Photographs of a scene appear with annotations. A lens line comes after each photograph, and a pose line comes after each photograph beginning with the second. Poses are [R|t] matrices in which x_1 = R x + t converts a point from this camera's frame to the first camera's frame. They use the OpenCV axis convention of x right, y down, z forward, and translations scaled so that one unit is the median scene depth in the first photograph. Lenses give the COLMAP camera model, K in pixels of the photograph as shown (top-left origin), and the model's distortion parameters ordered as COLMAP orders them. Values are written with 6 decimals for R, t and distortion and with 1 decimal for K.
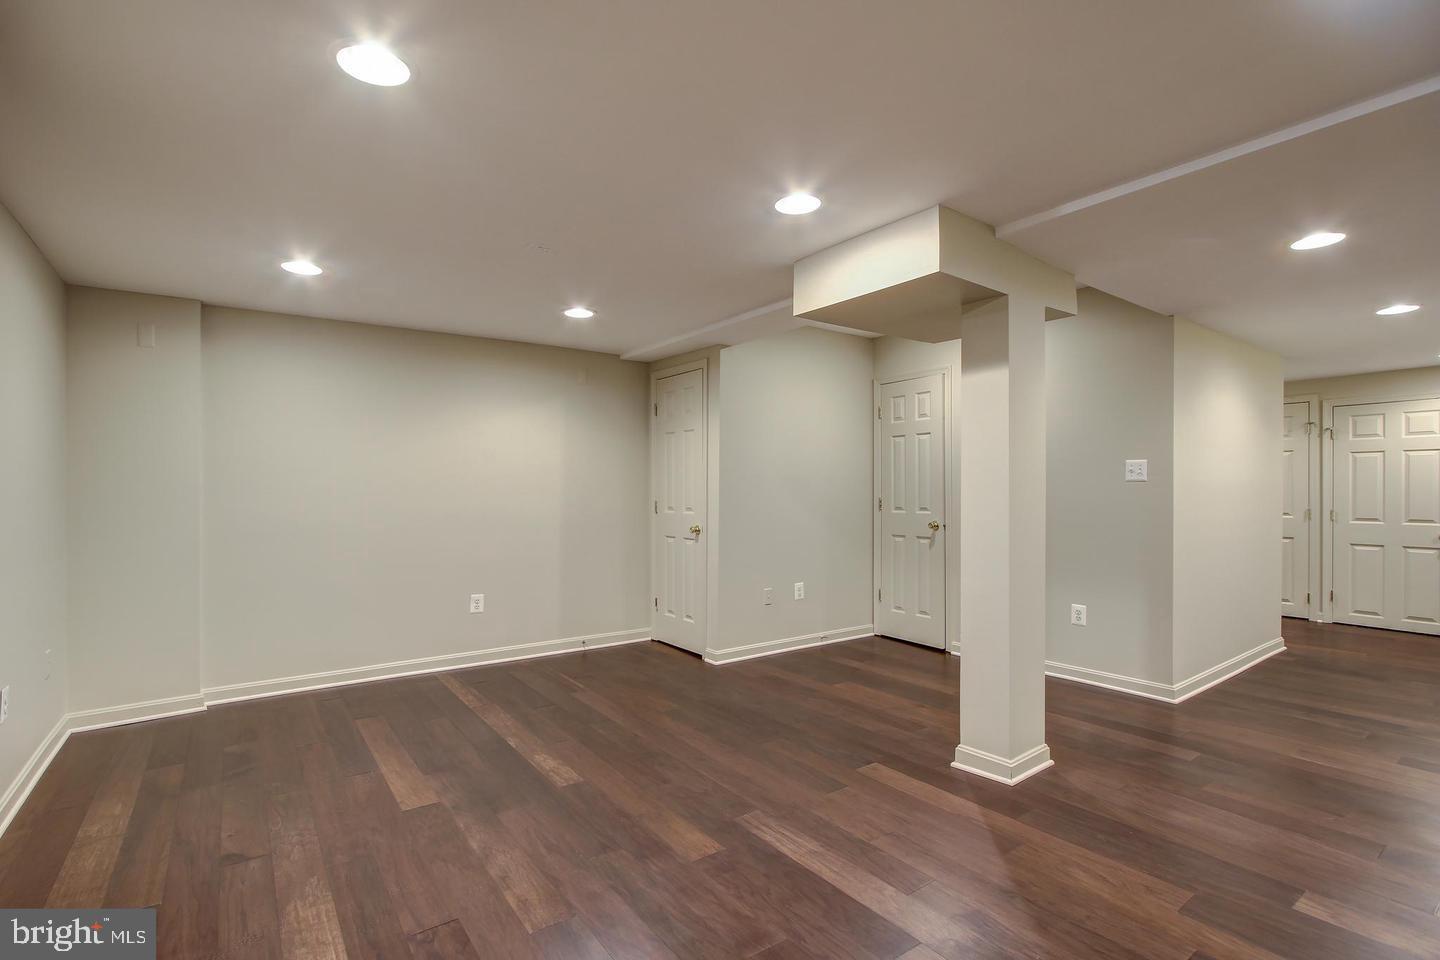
lens RADIAL K [[667.2, 0, 705.5], [0, 667.2, 483.0], [0, 0, 1]] dist [-0.015764, 0.000649]
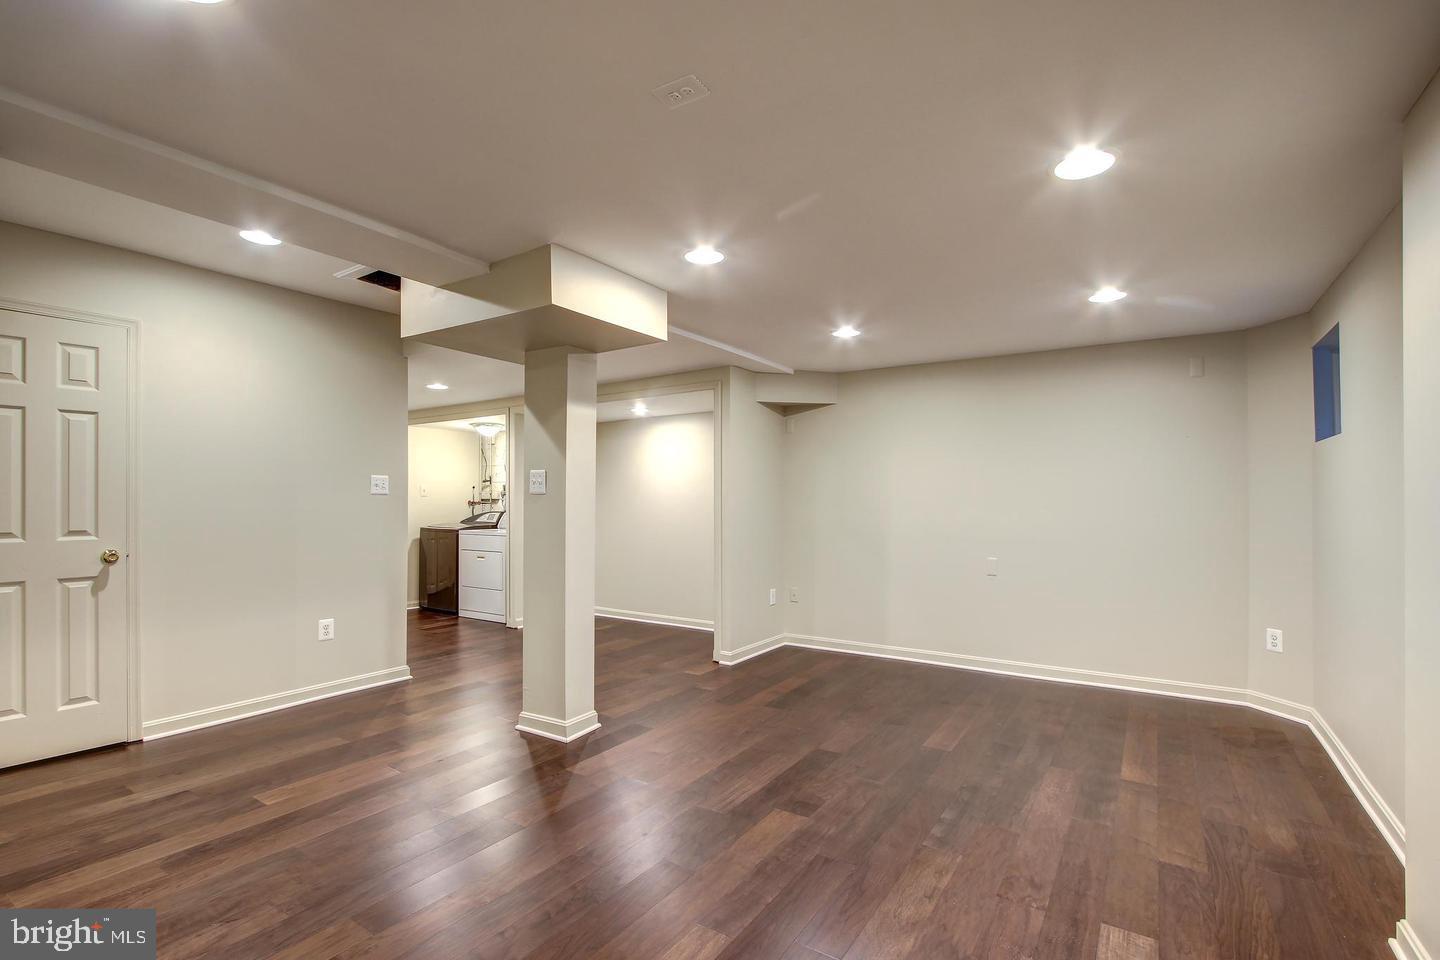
lens RADIAL K [[654.0, 0, 716.8], [0, 654.0, 508.4], [0, 0, 1]] dist [-0.027017, 0.000148]
pose [[-0.355791, -0.006387, 0.934544, -0.229345], [-0.007439, 0.999964, 0.004003, 0.004920], [-0.934536, -0.005528, -0.355825, 0.347550]]
